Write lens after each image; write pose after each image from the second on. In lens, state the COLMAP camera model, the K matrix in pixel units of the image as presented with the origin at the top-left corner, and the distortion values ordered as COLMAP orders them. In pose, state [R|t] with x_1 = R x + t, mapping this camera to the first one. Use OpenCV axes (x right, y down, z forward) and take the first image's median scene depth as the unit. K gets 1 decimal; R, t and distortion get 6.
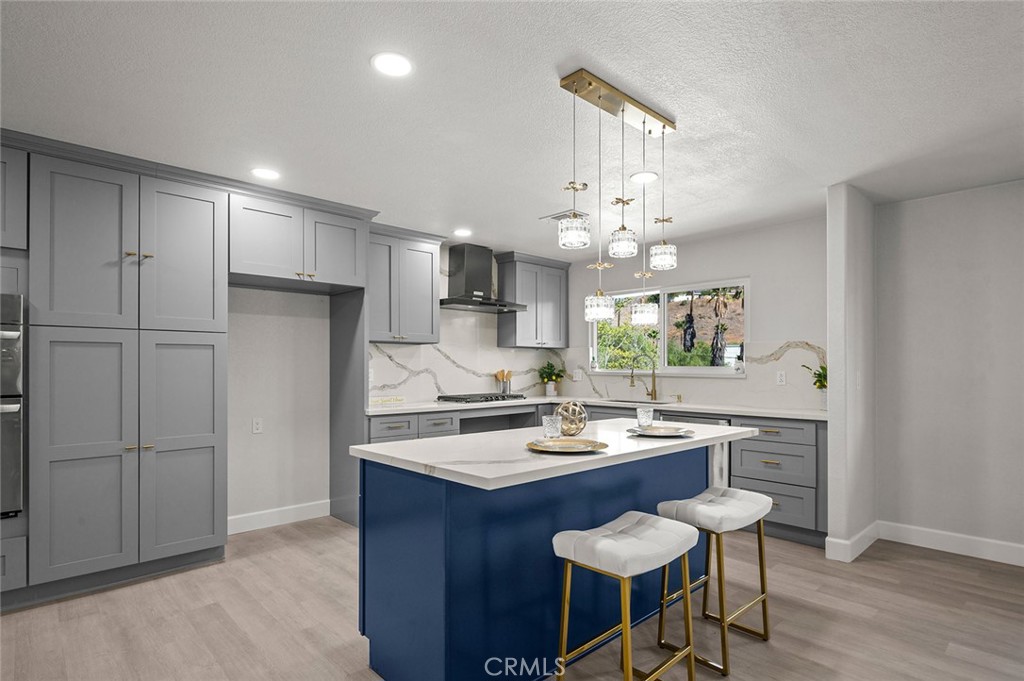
lens RADIAL K [[524.1, 0, 532.8], [0, 524.1, 364.7], [0, 0, 1]] dist [0.000312, -0.001171]
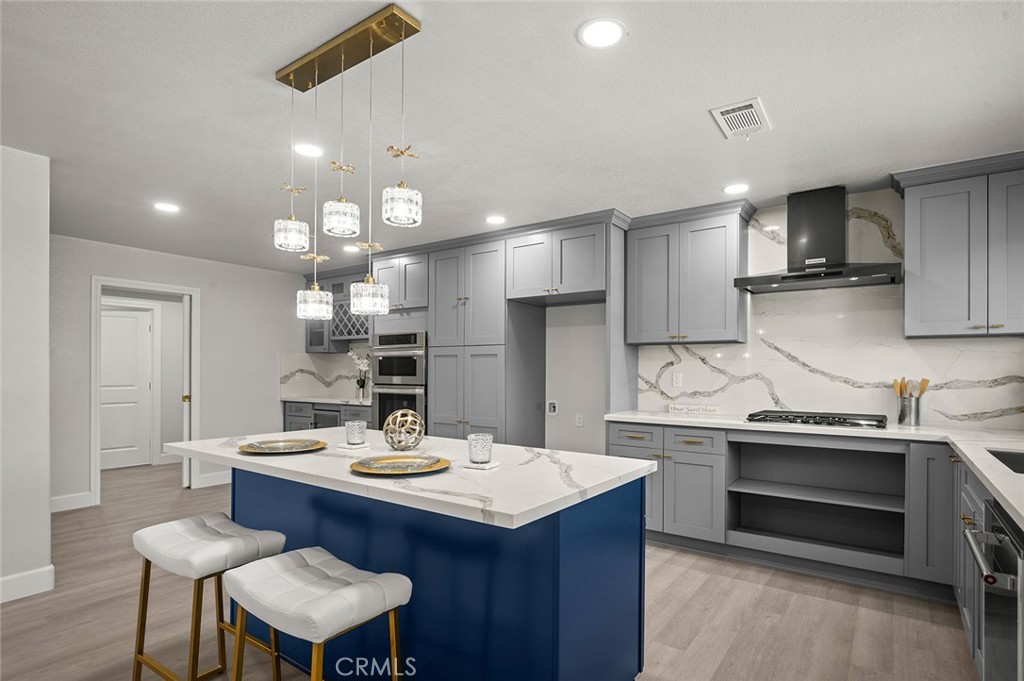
lens RADIAL K [[524.1, 0, 525.0], [0, 524.1, 369.8], [0, 0, 1]] dist [0.000312, -0.001171]
pose [[0.194076, -0.000125, -0.980987, 0.677809], [-0.001561, 0.999999, -0.000437, 0.003702], [0.980985, 0.001616, 0.194075, 0.724601]]
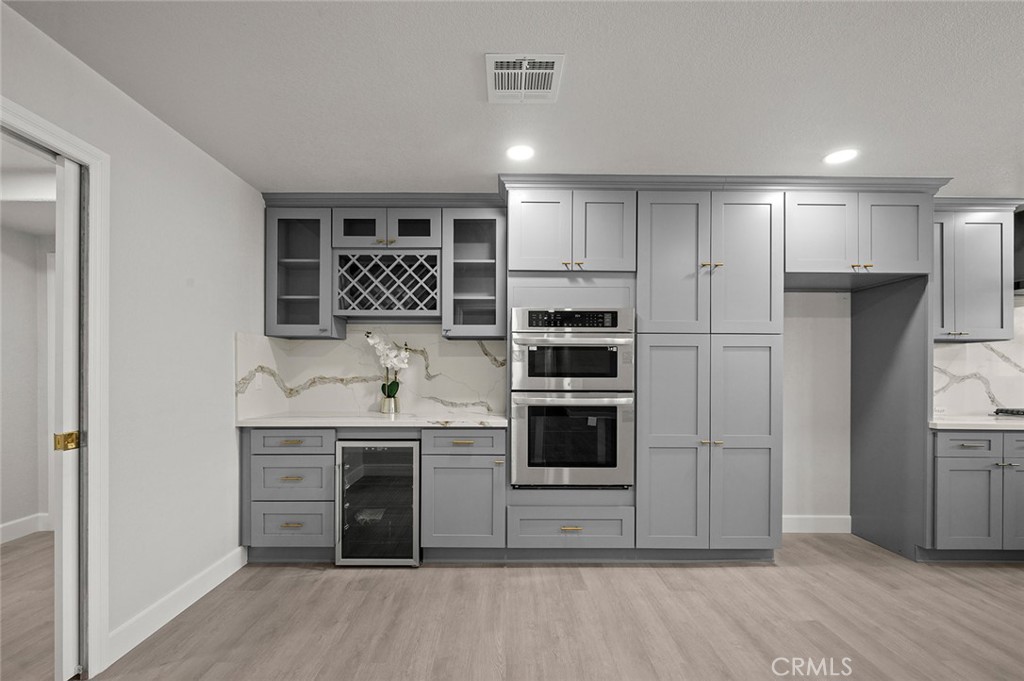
lens RADIAL K [[443.2, 0, 506.7], [0, 443.2, 371.8], [0, 0, 1]] dist [-0.003623, -0.000896]
pose [[0.718173, 0.002402, -0.695860, -0.344743], [-0.004365, 0.999990, -0.001053, 0.012069], [0.695851, 0.003794, 0.718176, 0.039751]]
